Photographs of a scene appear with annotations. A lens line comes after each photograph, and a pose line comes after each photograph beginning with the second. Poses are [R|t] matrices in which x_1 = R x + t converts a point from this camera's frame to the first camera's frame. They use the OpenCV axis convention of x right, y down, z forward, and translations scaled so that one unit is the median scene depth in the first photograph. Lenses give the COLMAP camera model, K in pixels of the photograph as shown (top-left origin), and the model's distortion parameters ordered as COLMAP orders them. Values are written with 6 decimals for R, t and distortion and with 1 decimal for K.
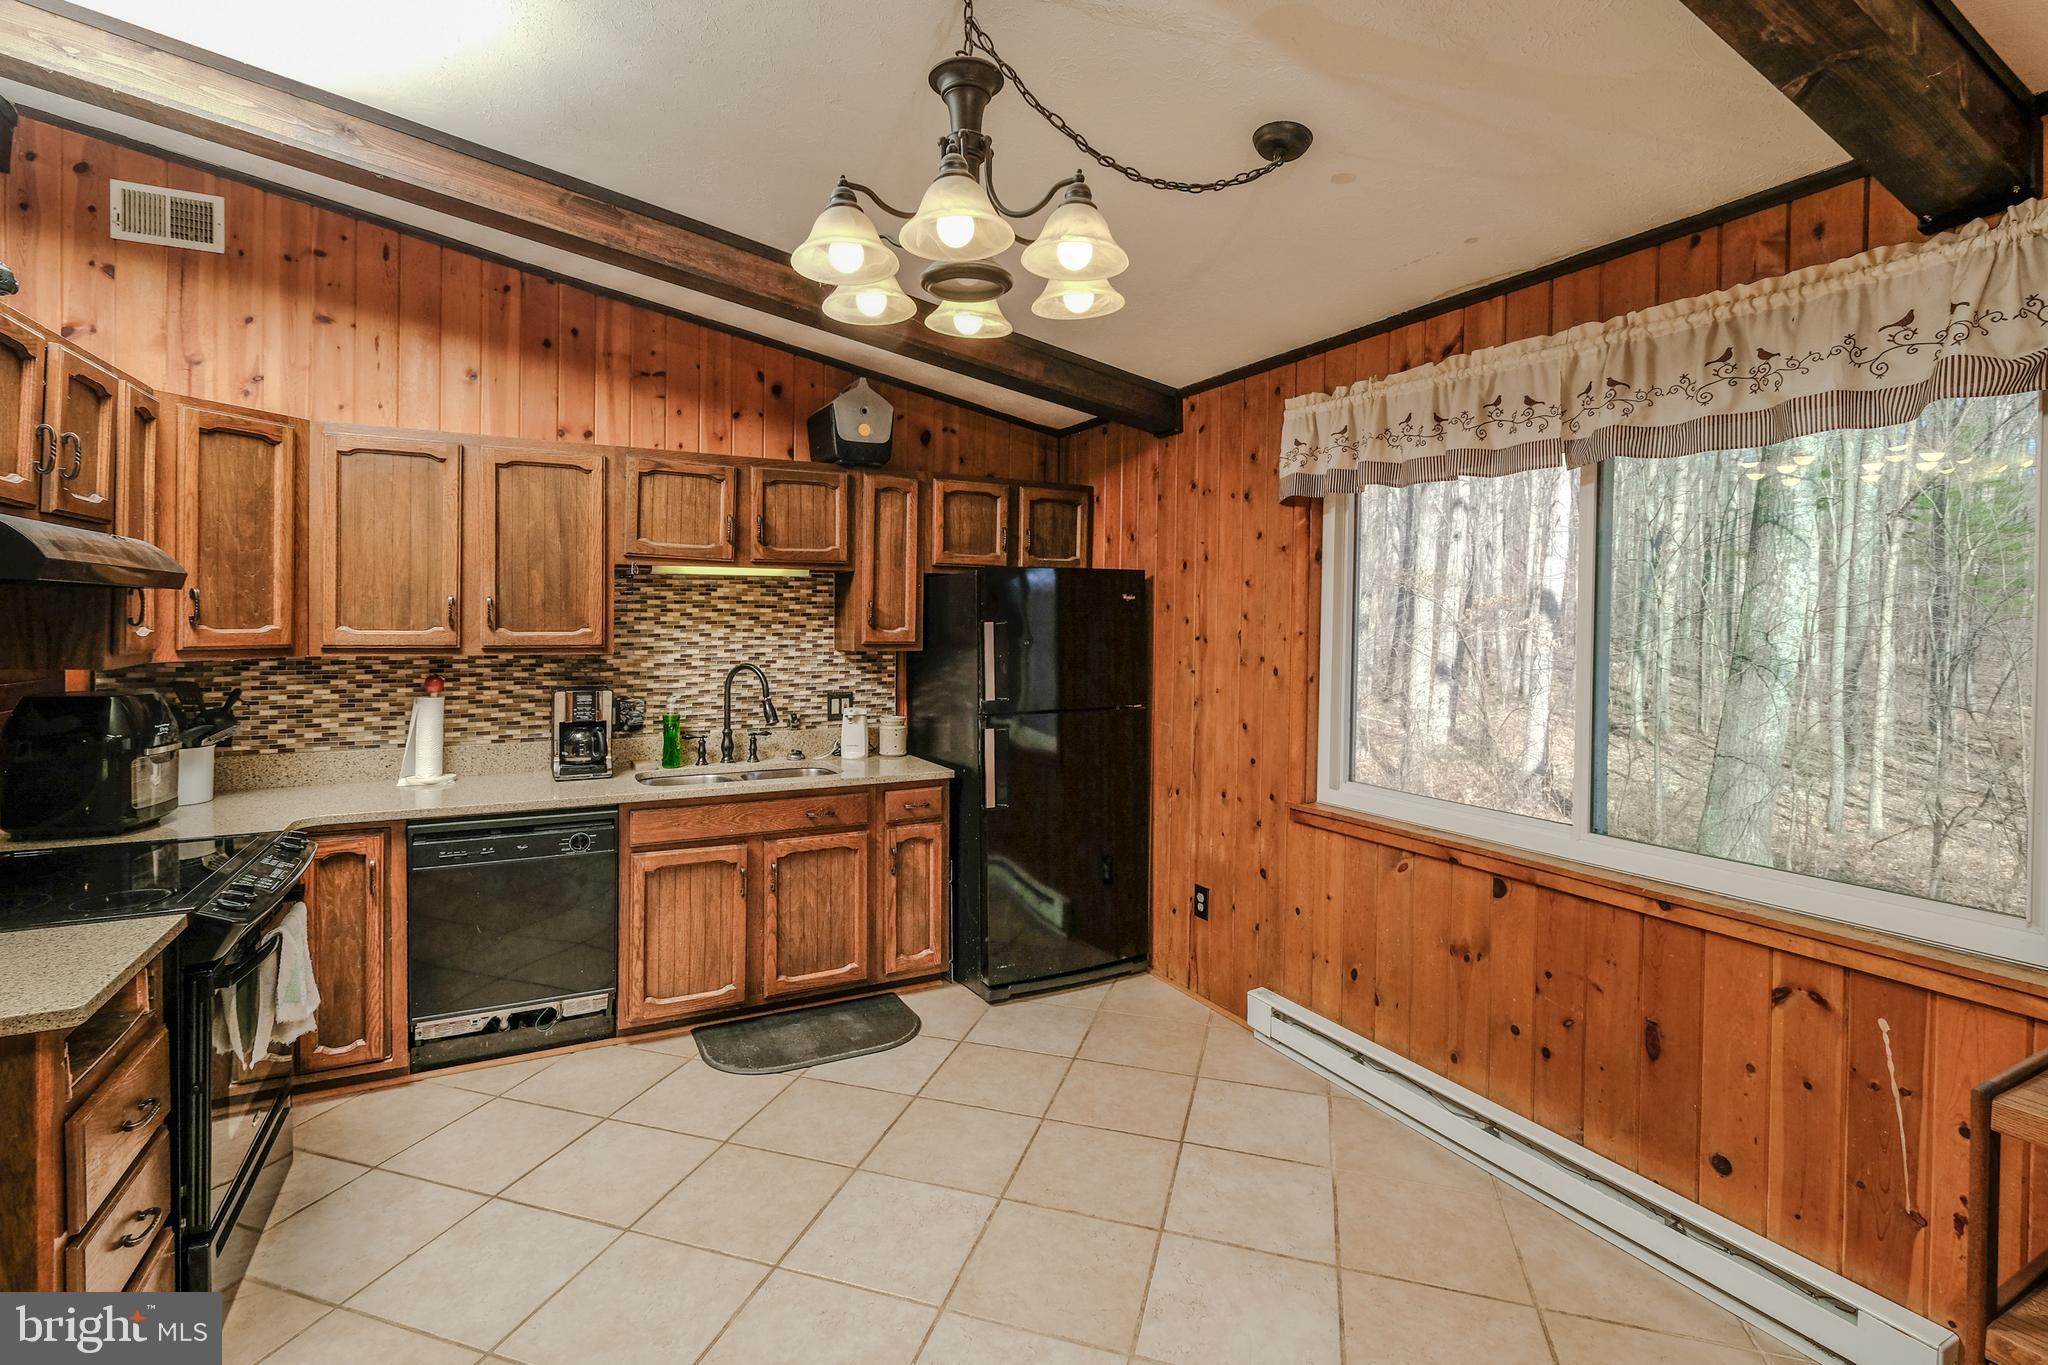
lens RADIAL K [[947.4, 0, 1022.5], [0, 947.4, 632.5], [0, 0, 1]] dist [0.000332, 0.000012]
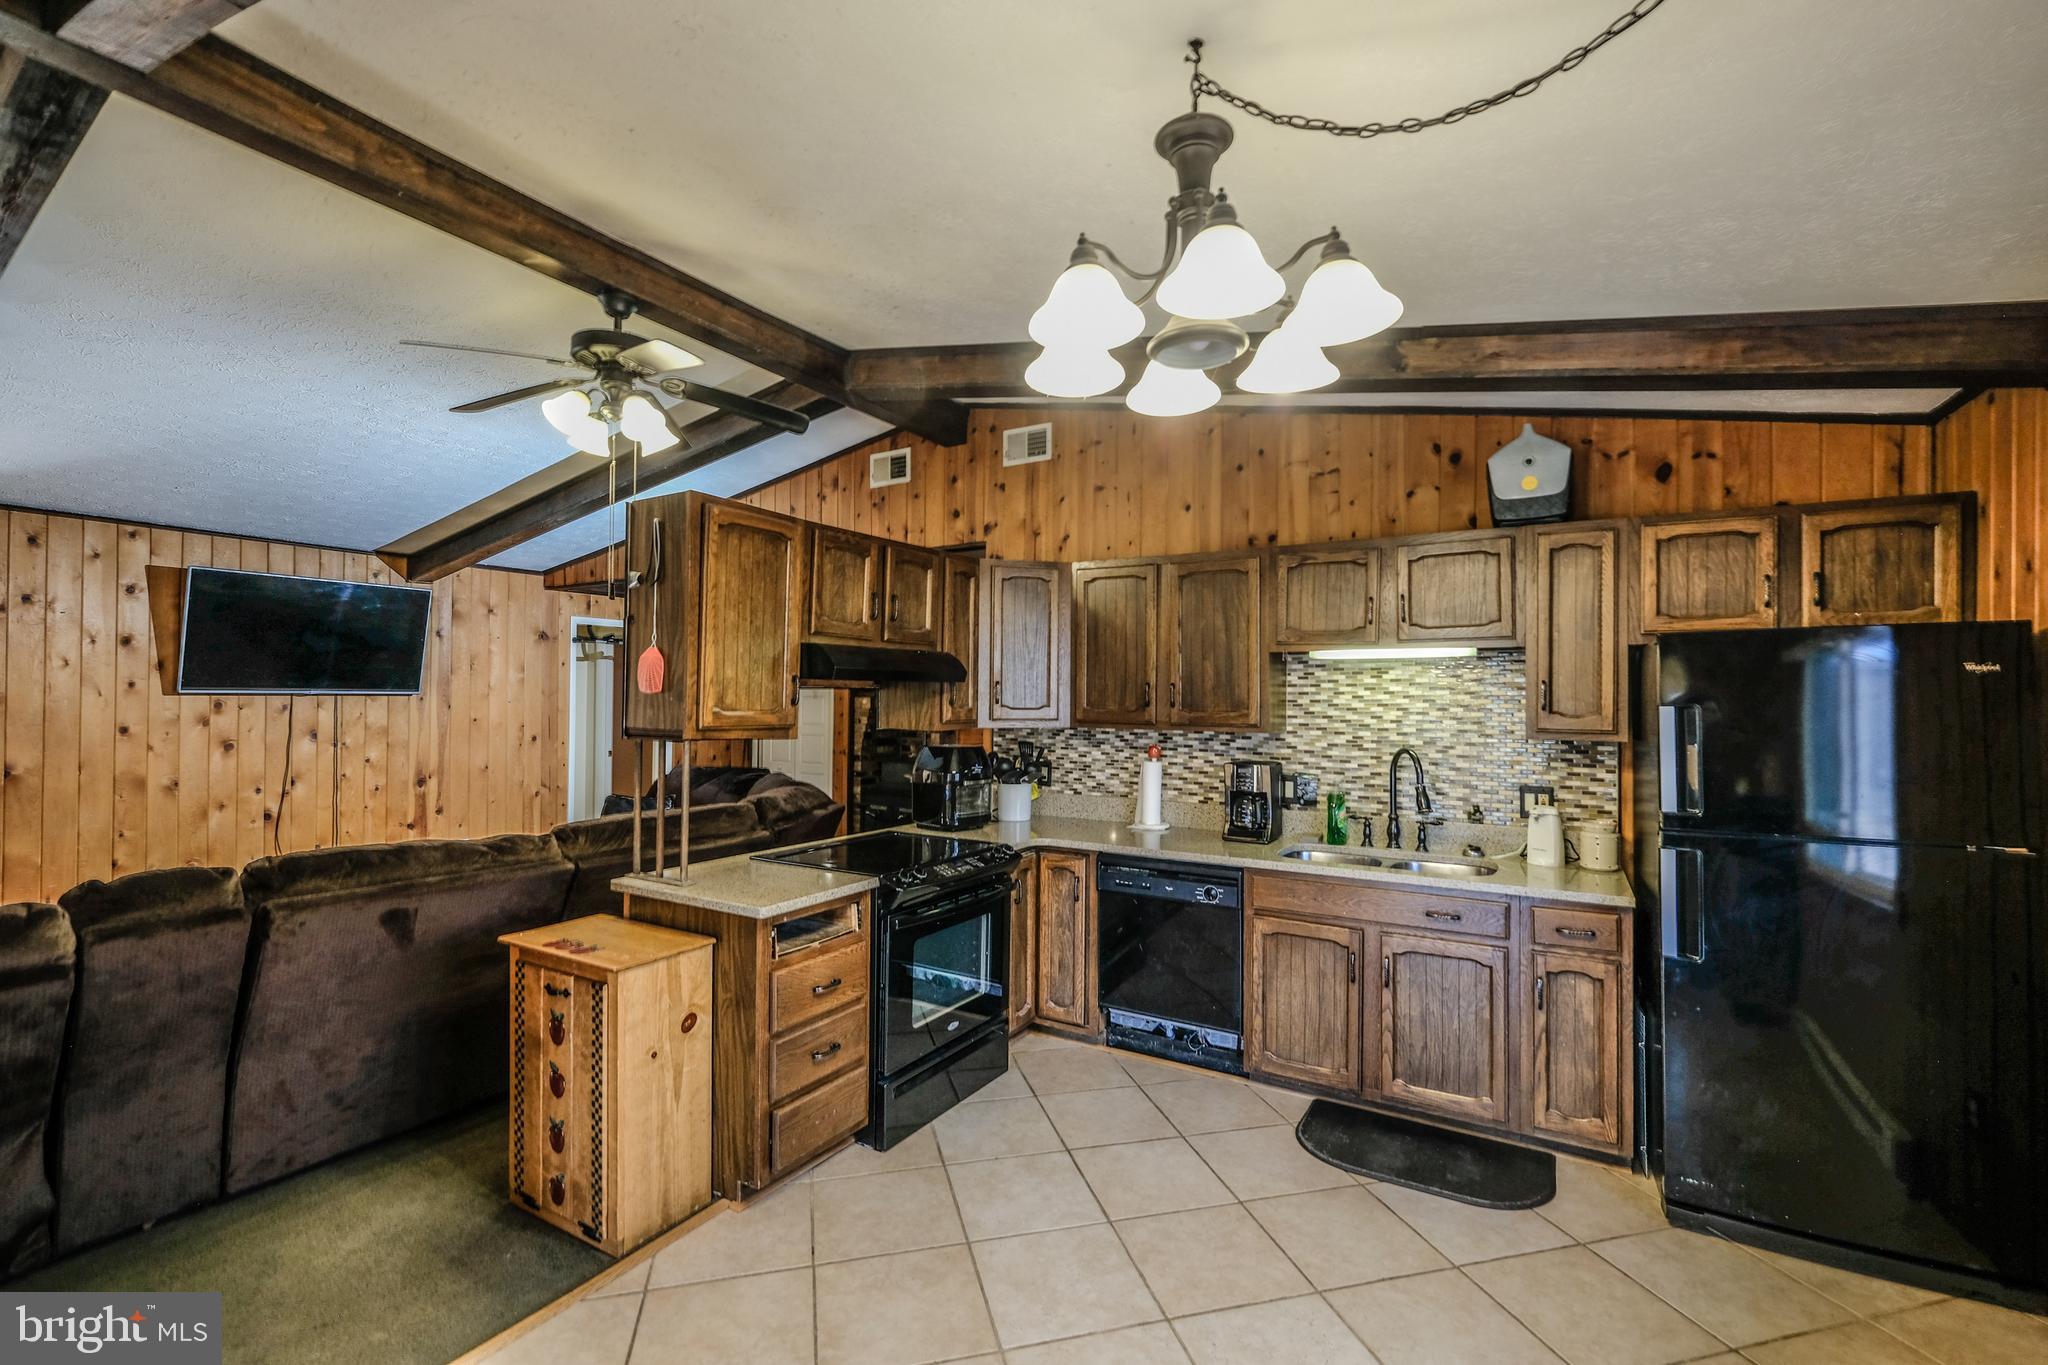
lens RADIAL K [[898.1, 0, 1024.0], [0, 898.1, 682.5], [0, 0, 1]] dist [-0.002135, -0.000413]
pose [[0.523613, -0.015999, -0.851806, 0.323090], [-0.013705, 0.999536, -0.027199, -0.003962], [0.851846, 0.025916, 0.523151, 0.206997]]
